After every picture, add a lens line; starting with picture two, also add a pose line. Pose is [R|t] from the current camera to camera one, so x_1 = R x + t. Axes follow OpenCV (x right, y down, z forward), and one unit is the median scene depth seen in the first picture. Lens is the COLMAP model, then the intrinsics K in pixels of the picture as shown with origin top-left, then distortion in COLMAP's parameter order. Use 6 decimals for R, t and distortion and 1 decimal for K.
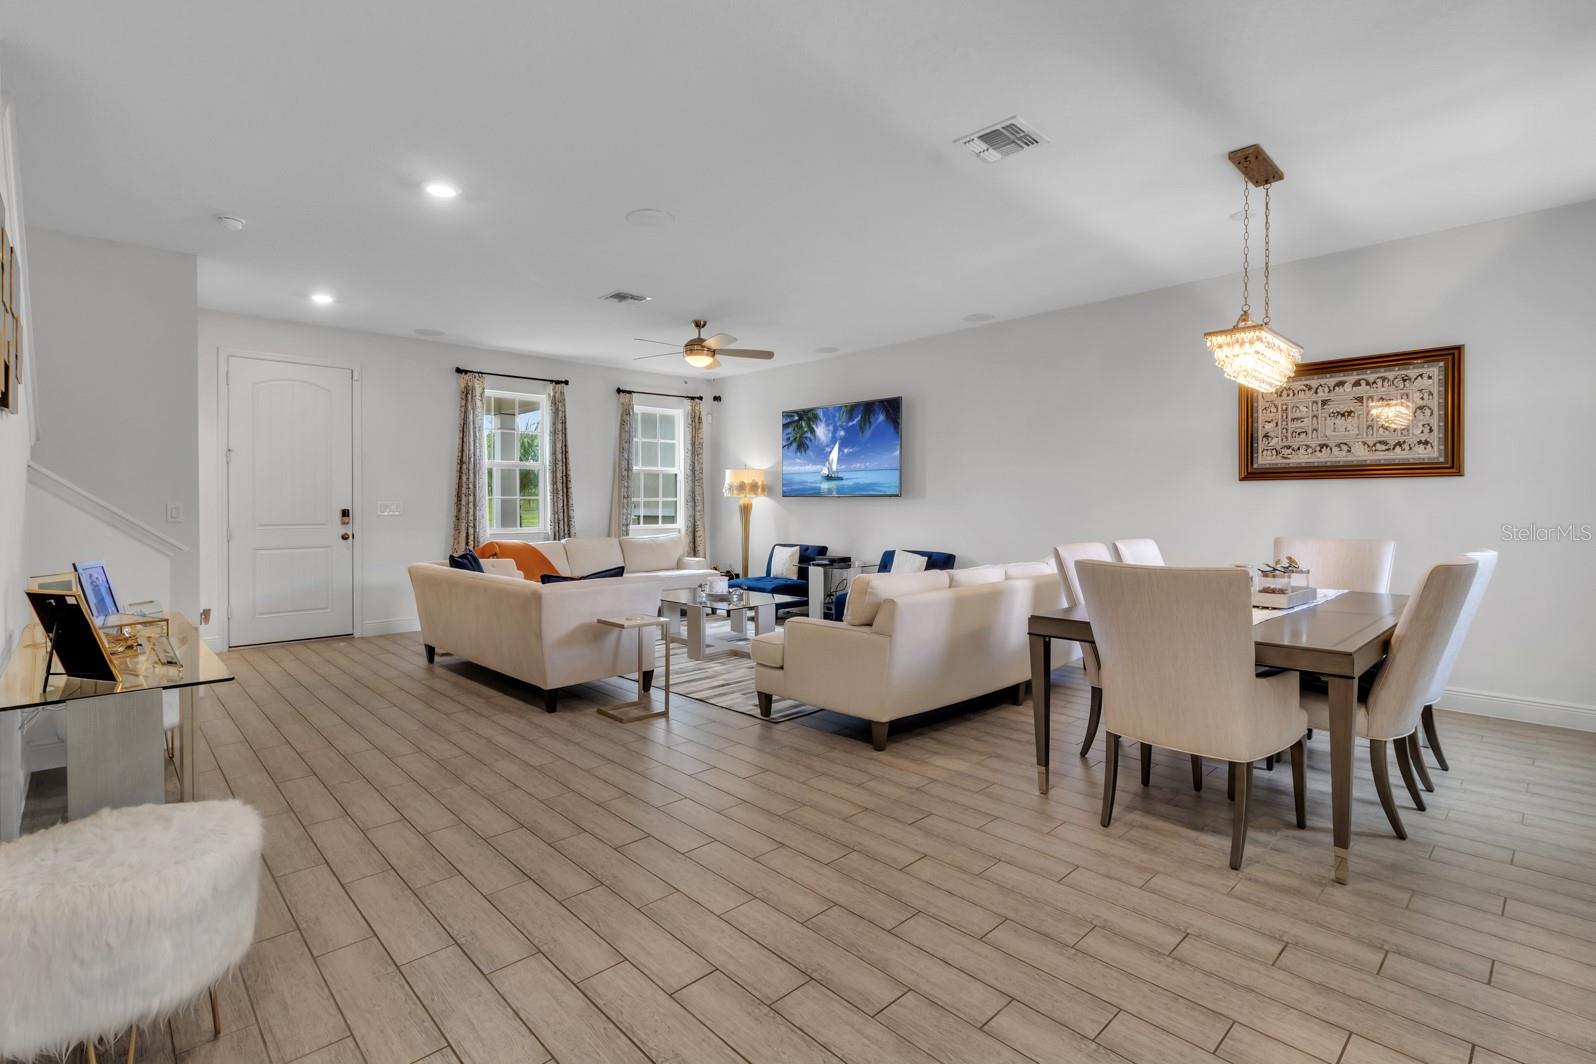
lens RADIAL K [[757.1, 0, 793.5], [0, 757.1, 496.8], [0, 0, 1]] dist [0.001674, -0.000927]
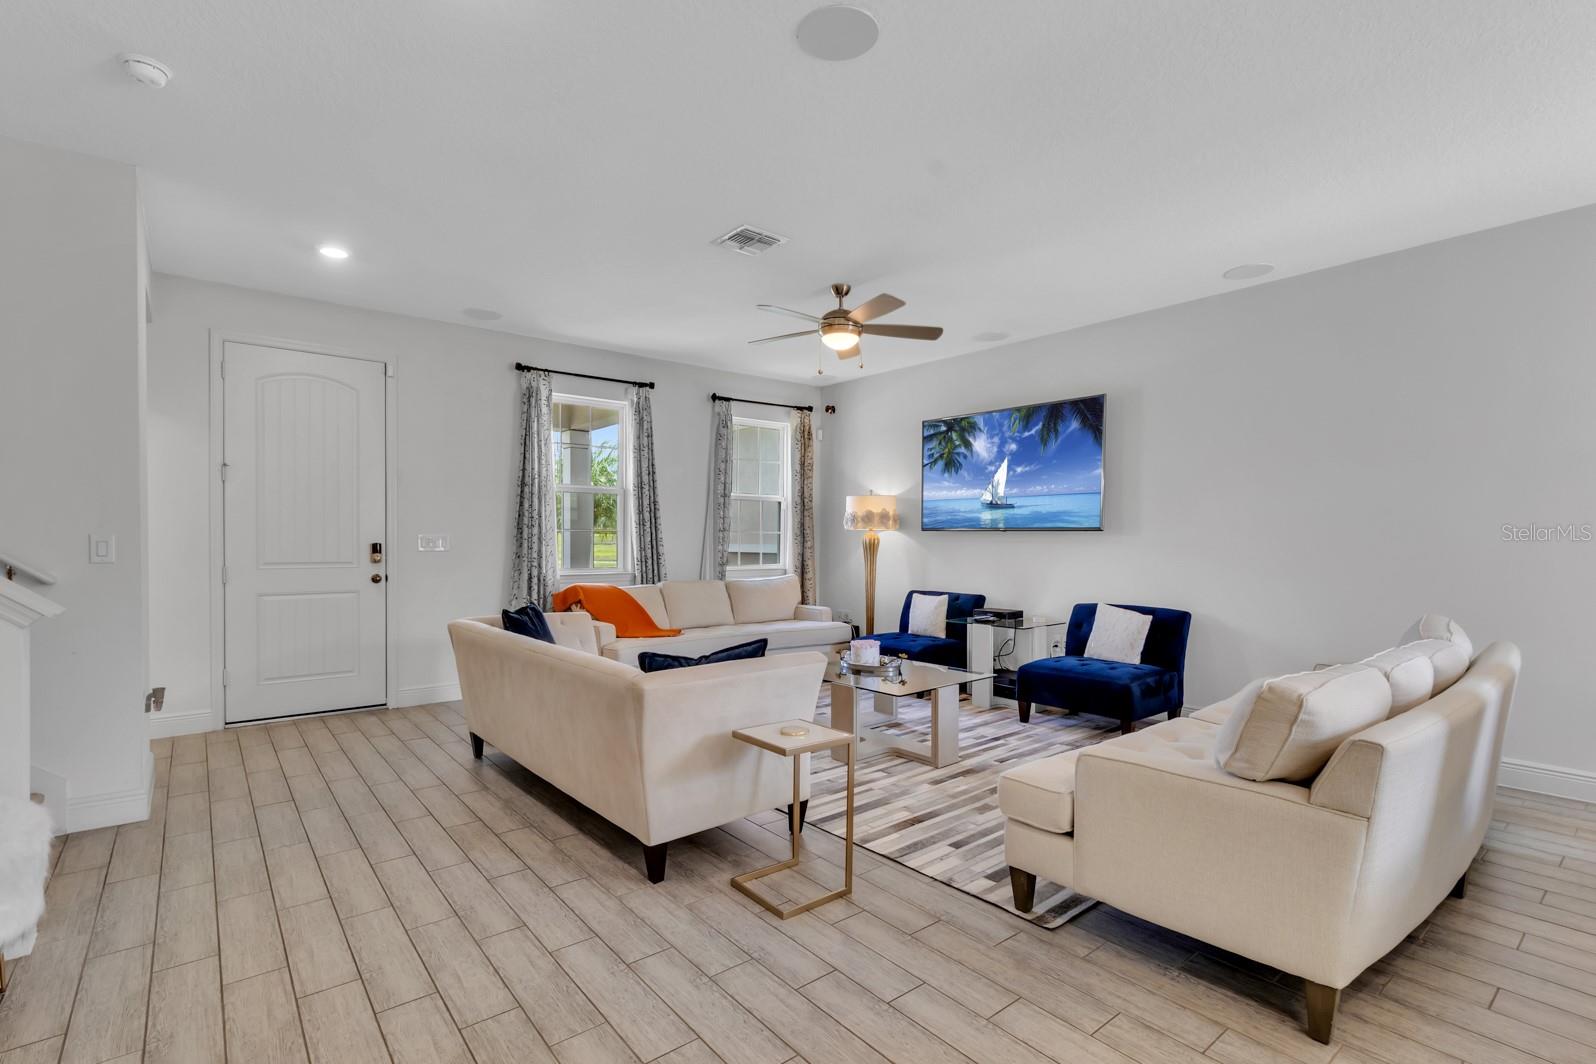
lens RADIAL K [[757.1, 0, 788.6], [0, 757.1, 534.2], [0, 0, 1]] dist [0.001674, -0.000927]
pose [[0.996512, 0.005655, -0.083263, -0.097181], [-0.005359, 0.999979, 0.003775, 0.001578], [0.083283, -0.003316, 0.996520, 0.238001]]
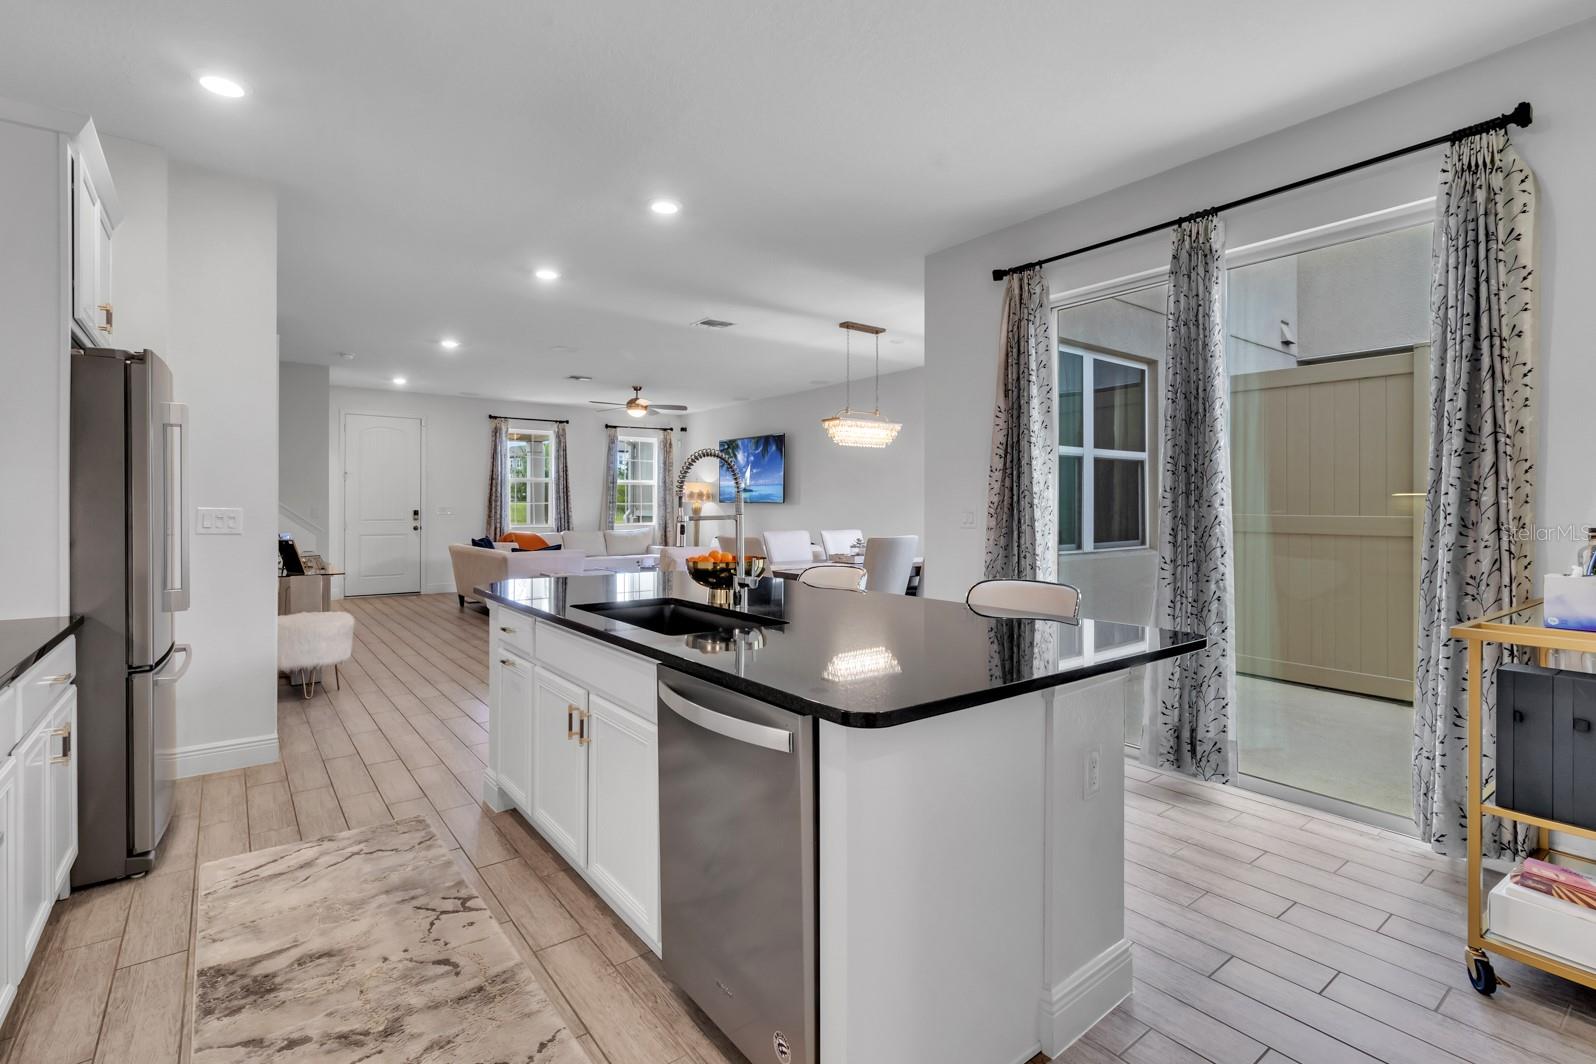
lens RADIAL K [[757.1, 0, 794.1], [0, 757.1, 495.7], [0, 0, 1]] dist [0.001674, -0.000927]
pose [[0.994228, 0.003675, -0.107229, 0.300669], [-0.004260, 0.999977, -0.005231, -0.007099], [0.107207, 0.005658, 0.994221, -0.398968]]
